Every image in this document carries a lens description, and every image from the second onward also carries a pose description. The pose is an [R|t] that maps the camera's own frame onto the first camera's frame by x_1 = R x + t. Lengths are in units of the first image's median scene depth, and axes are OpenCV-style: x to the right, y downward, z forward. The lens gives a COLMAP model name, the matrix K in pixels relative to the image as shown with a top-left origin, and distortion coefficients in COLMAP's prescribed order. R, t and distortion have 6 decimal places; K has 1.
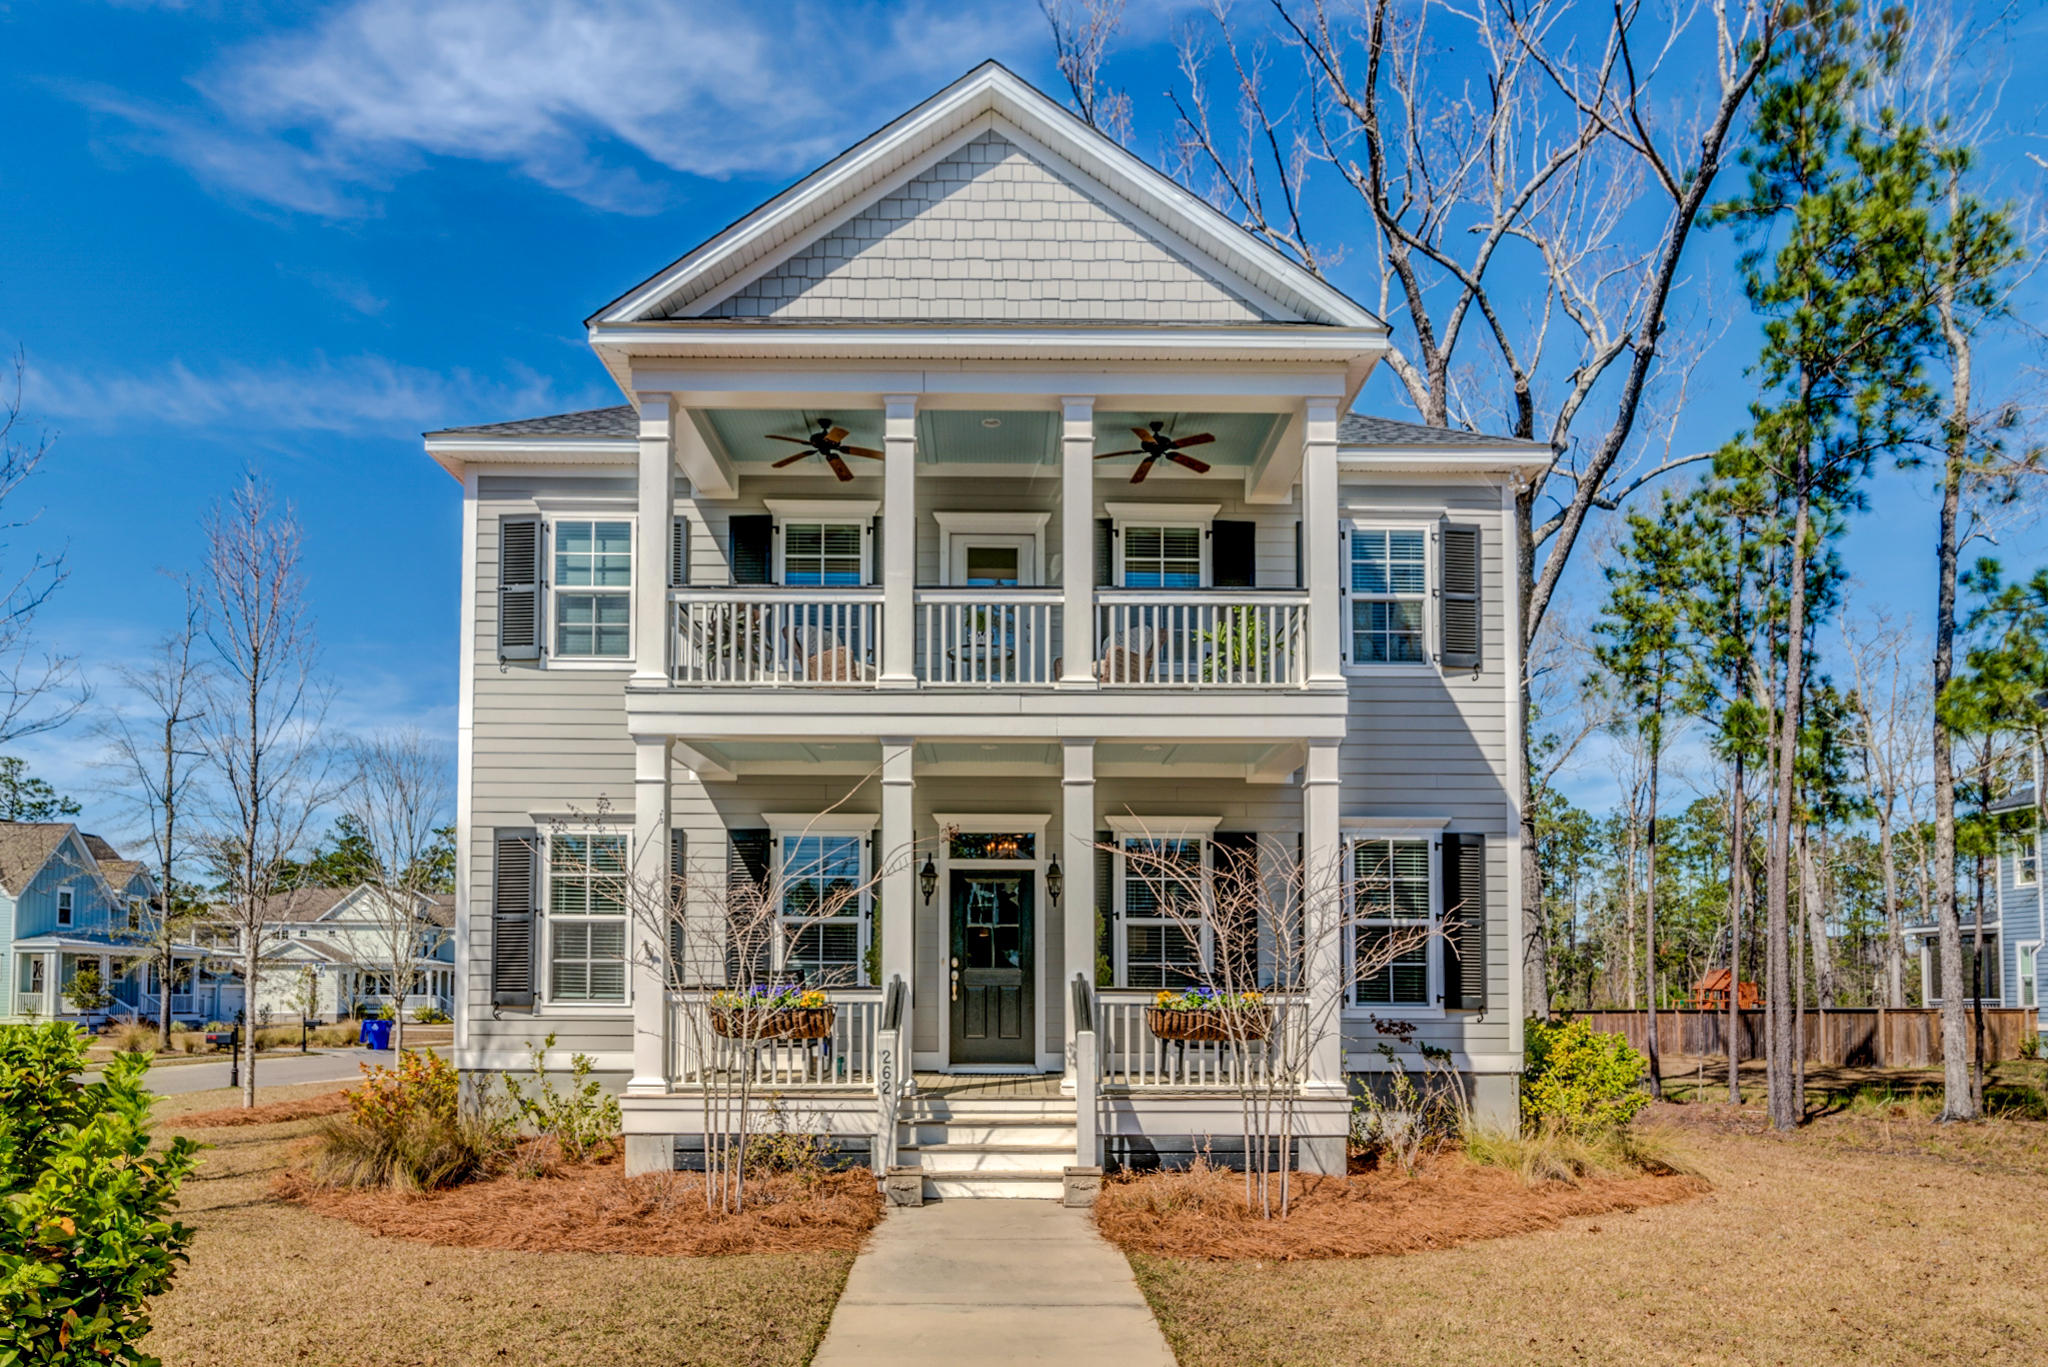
lens RADIAL K [[1271.3, 0, 1023.7], [0, 1271.3, 935.0], [0, 0, 1]] dist [-0.000690, 0.000117]
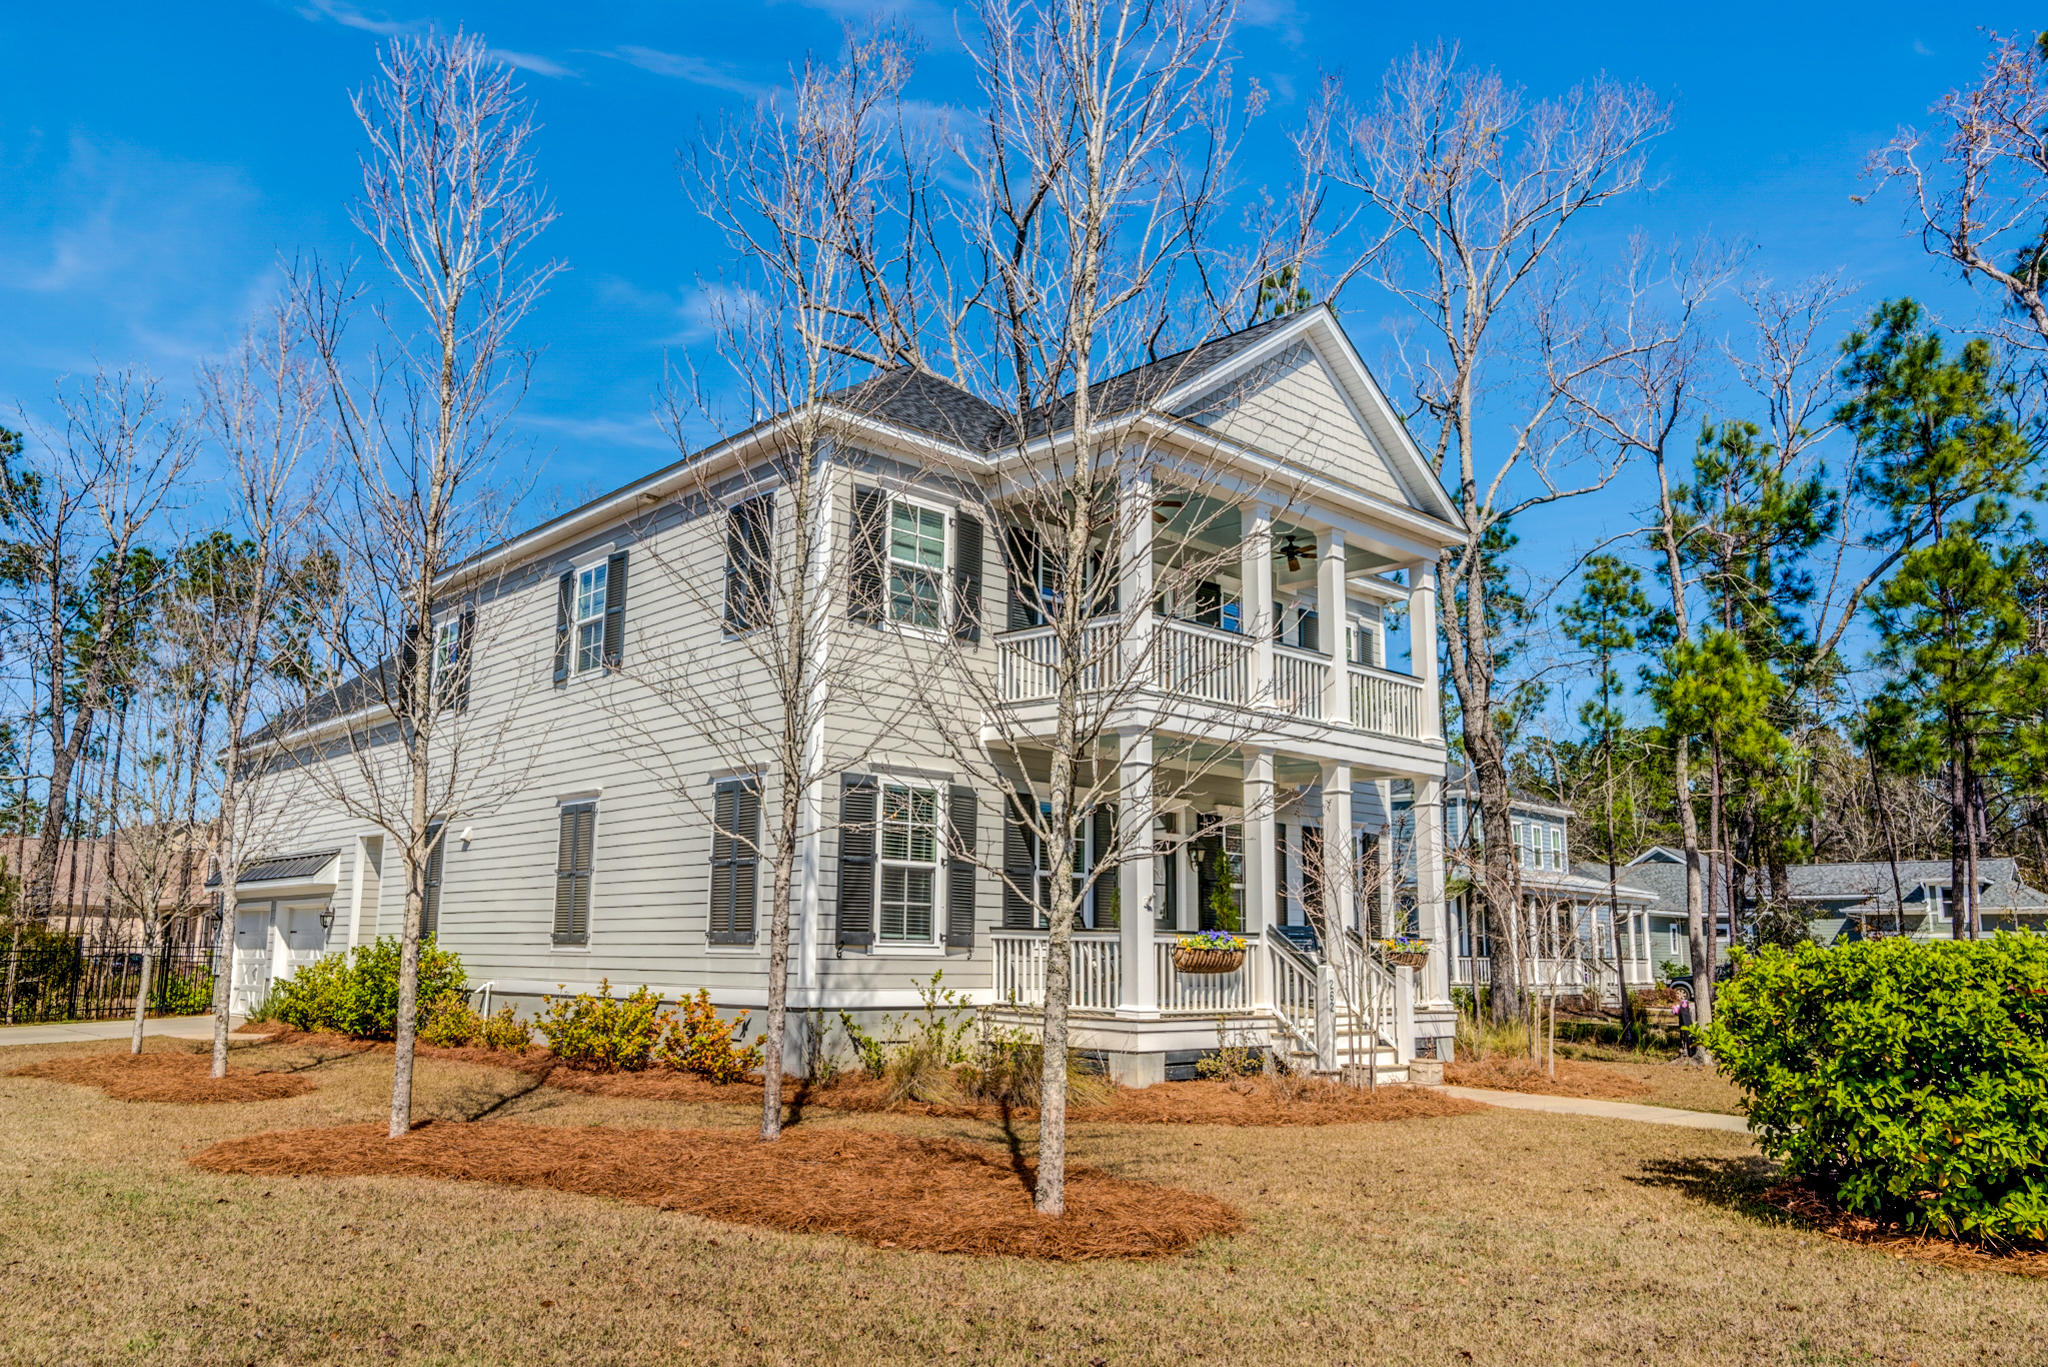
lens RADIAL K [[1485.0, 0, 1024.0], [0, 1485.0, 683.5], [0, 0, 1]] dist [0.002829, 0.000443]
pose [[0.740978, 0.122218, 0.660314, -1.130061], [-0.046512, 0.990278, -0.131098, -0.004046], [-0.669917, 0.066429, 0.739458, -0.015738]]
